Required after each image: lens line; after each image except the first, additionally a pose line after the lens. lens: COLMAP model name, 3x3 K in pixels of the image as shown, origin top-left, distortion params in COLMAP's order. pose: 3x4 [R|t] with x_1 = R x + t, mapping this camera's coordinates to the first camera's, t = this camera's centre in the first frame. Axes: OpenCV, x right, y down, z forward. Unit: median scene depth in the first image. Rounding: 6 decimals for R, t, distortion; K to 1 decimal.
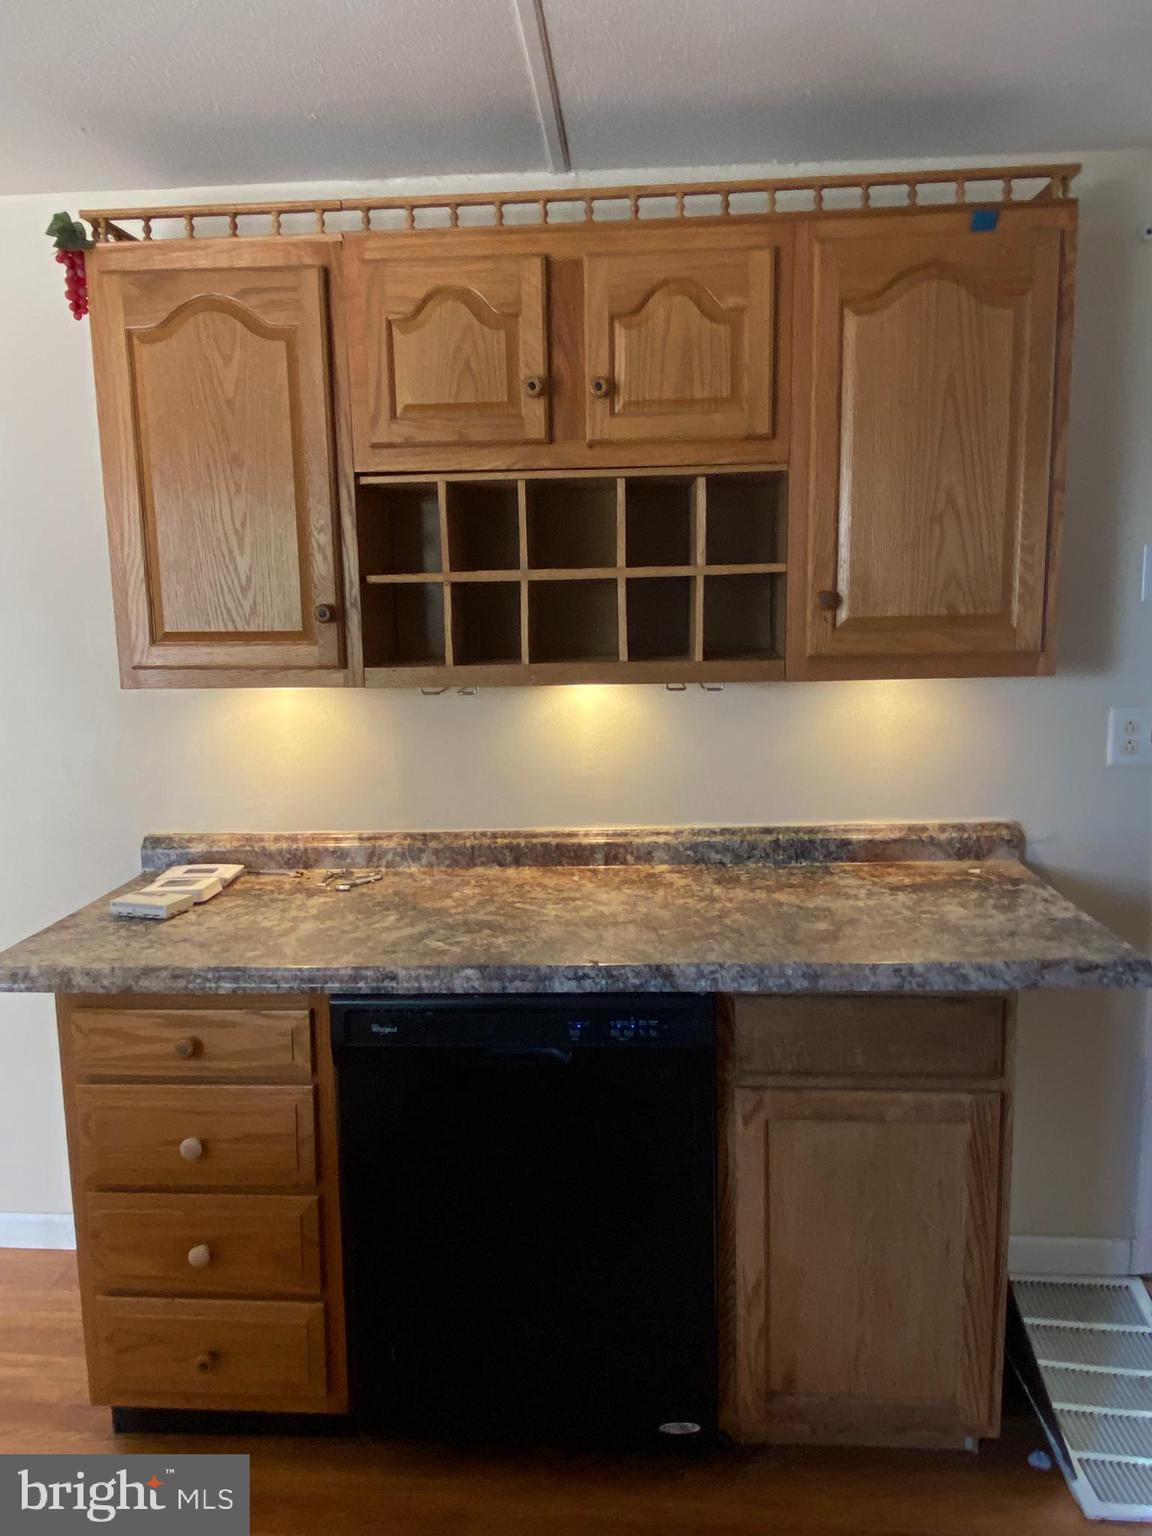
lens RADIAL K [[1077.8, 0, 568.2], [0, 1077.8, 757.3], [0, 0, 1]] dist [0.114005, -0.149716]
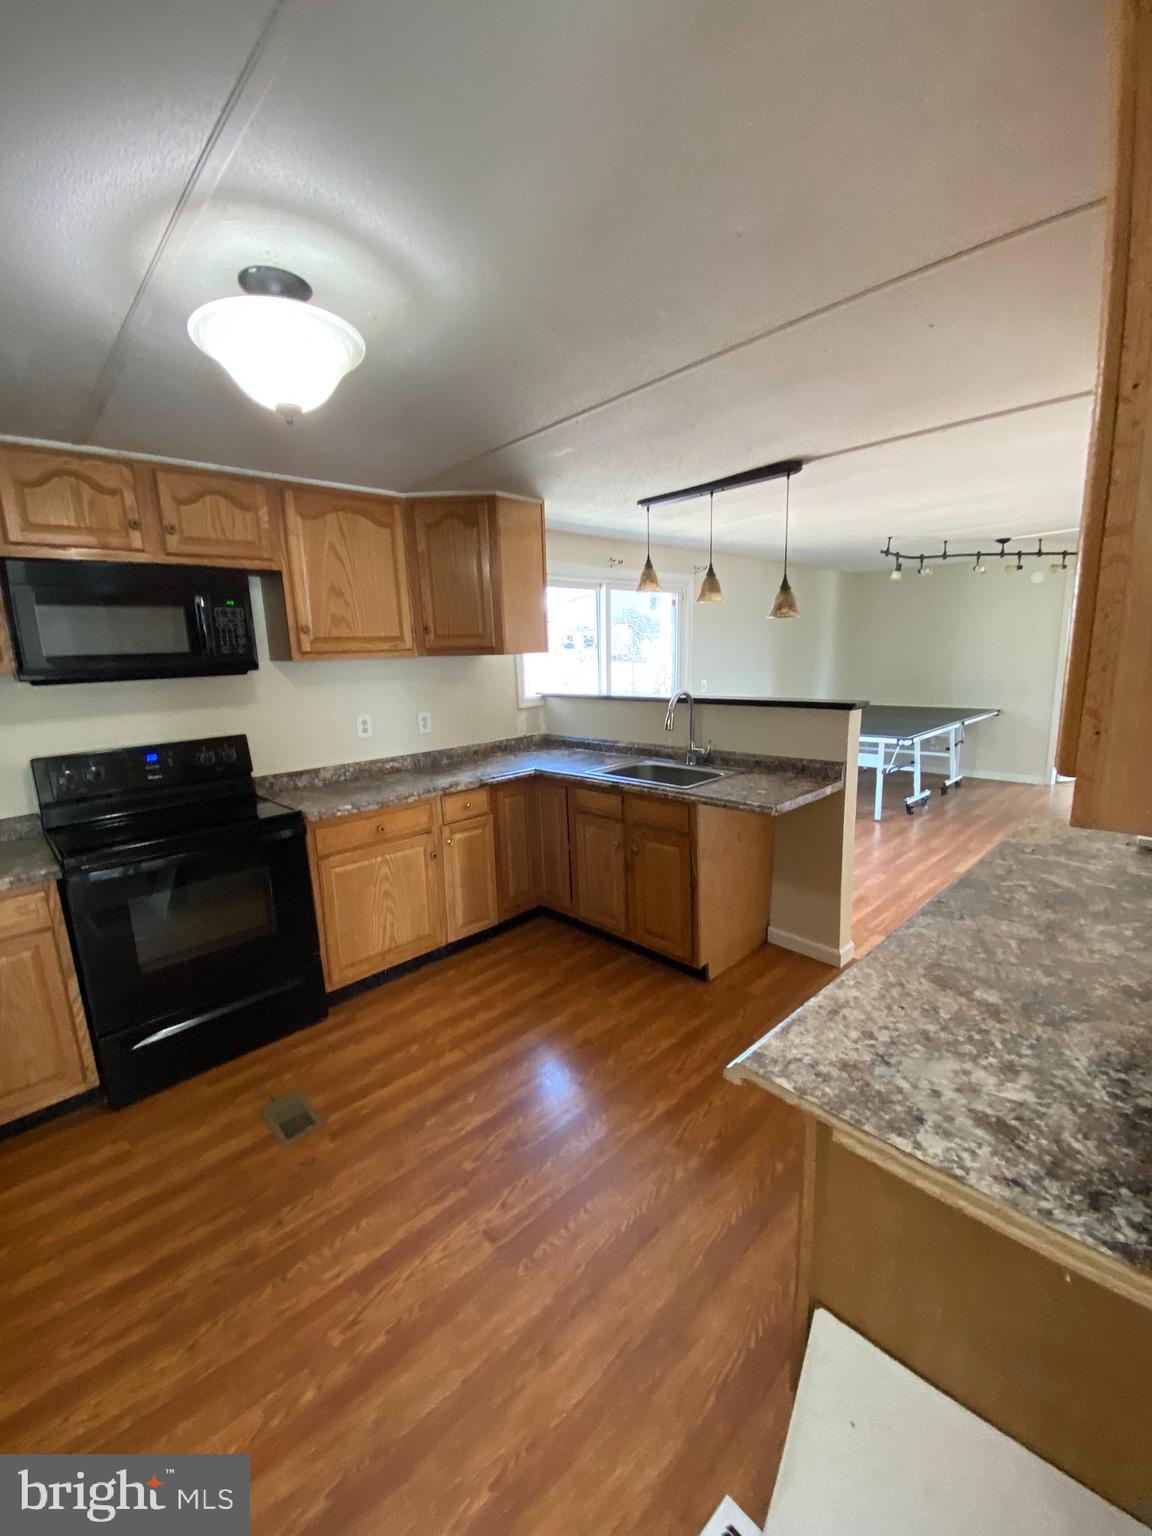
lens RADIAL K [[620.0, 0, 576.0], [0, 620.0, 768.0], [0, 0, 1]] dist [0.027549, -0.022565]
pose [[-0.669638, 0.176244, -0.721473, 0.834394], [-0.072370, 0.951328, 0.299564, -0.176728], [0.739154, 0.252812, -0.624290, 1.014965]]
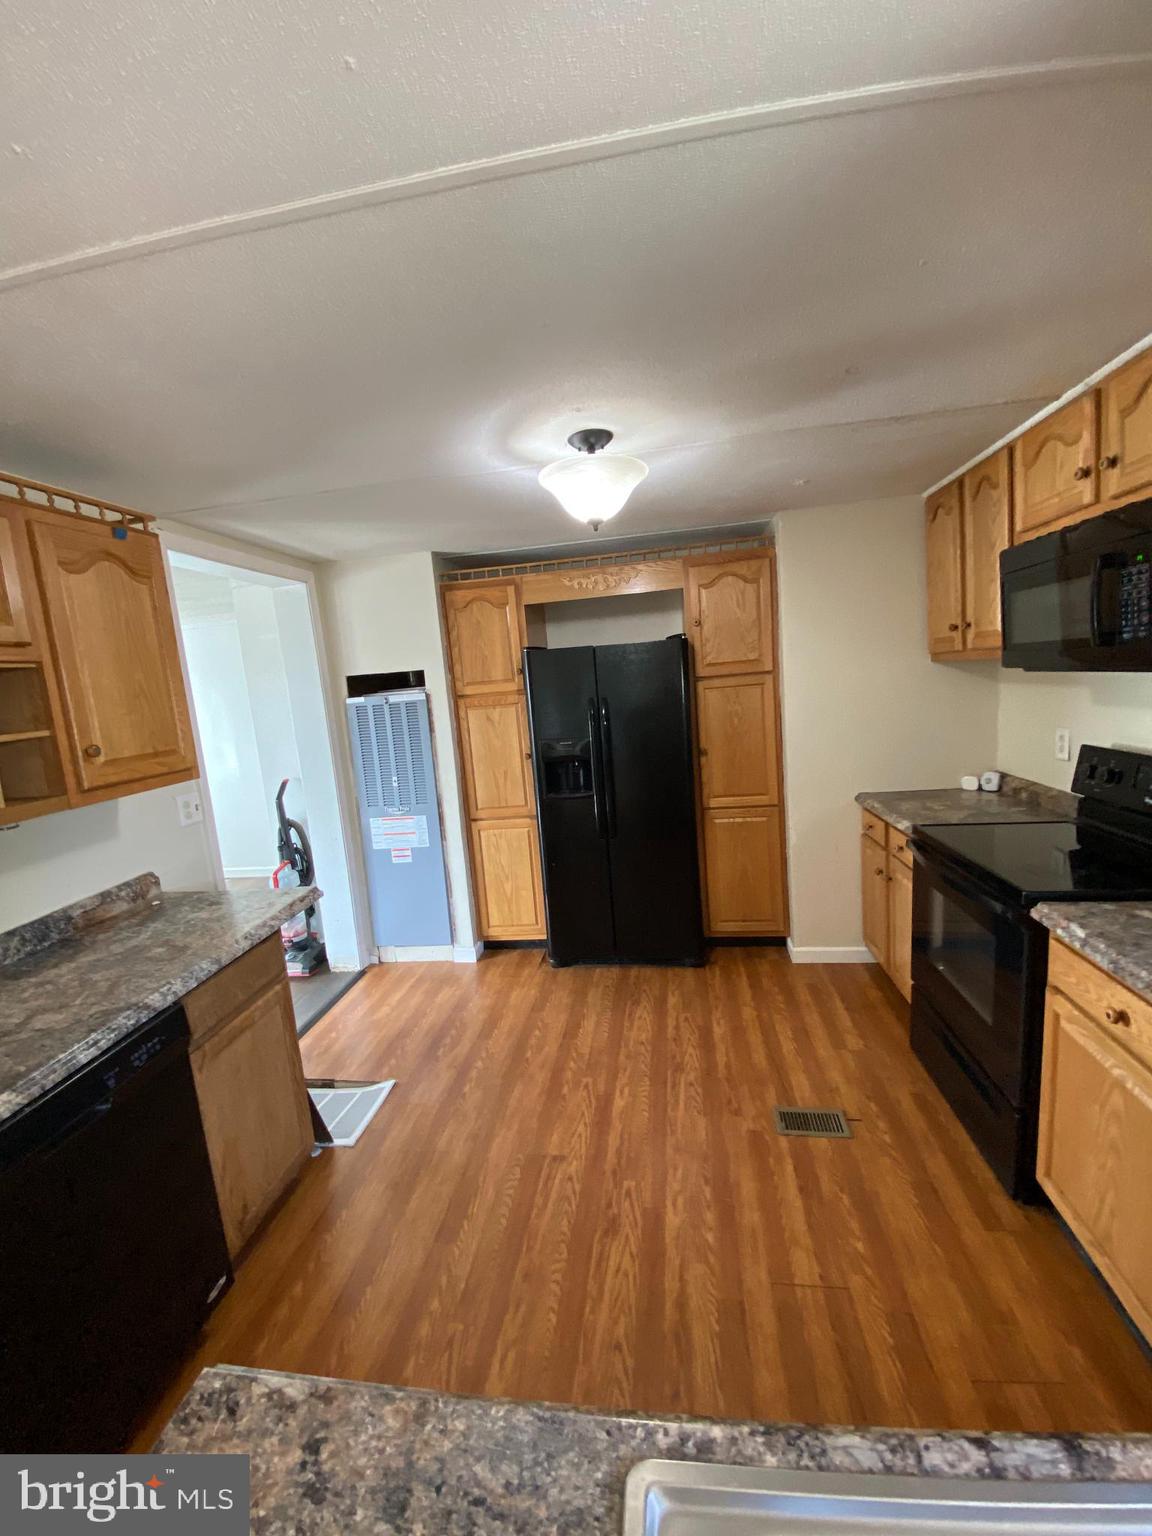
lens RADIAL K [[620.0, 0, 576.0], [0, 620.0, 768.0], [0, 0, 1]] dist [0.027549, -0.022565]
pose [[0.074651, -0.131350, 0.988521, -0.582691], [0.235640, 0.965538, 0.110501, -0.057951], [-0.968969, 0.224686, 0.103030, 0.254440]]
